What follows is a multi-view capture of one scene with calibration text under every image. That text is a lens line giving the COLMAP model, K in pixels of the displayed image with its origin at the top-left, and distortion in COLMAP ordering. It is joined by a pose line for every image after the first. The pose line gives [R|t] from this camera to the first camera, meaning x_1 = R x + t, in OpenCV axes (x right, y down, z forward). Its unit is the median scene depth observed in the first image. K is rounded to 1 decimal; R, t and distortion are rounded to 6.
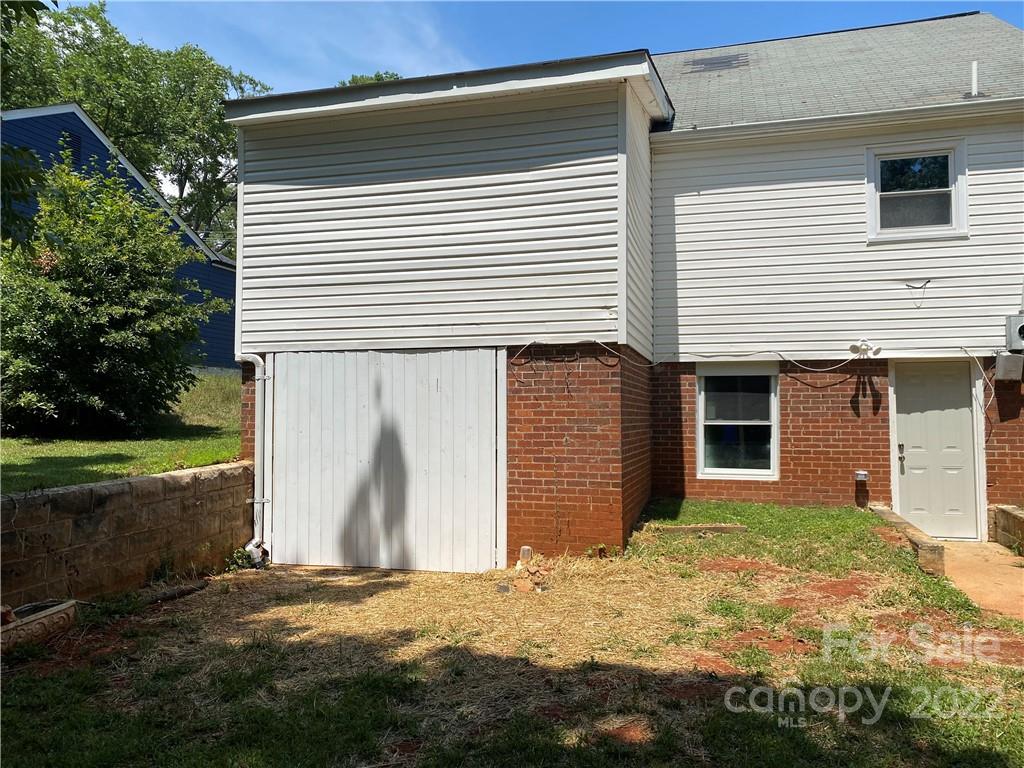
lens RADIAL K [[789.2, 0, 515.4], [0, 789.2, 379.0], [0, 0, 1]] dist [0.092600, -0.120825]
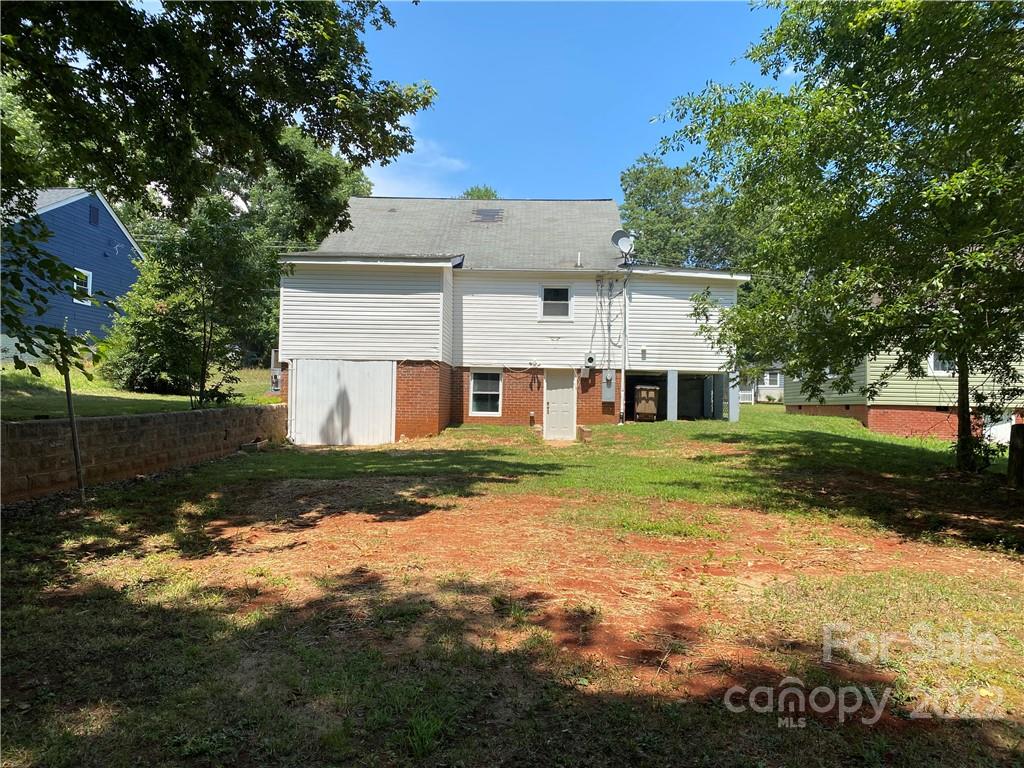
lens RADIAL K [[789.2, 0, 515.4], [0, 789.2, 379.0], [0, 0, 1]] dist [0.092600, -0.120825]
pose [[0.970665, 0.024544, 0.239182, -0.218149], [-0.028284, 0.999525, 0.012219, -0.018912], [-0.238768, -0.018626, 0.970898, -1.414758]]
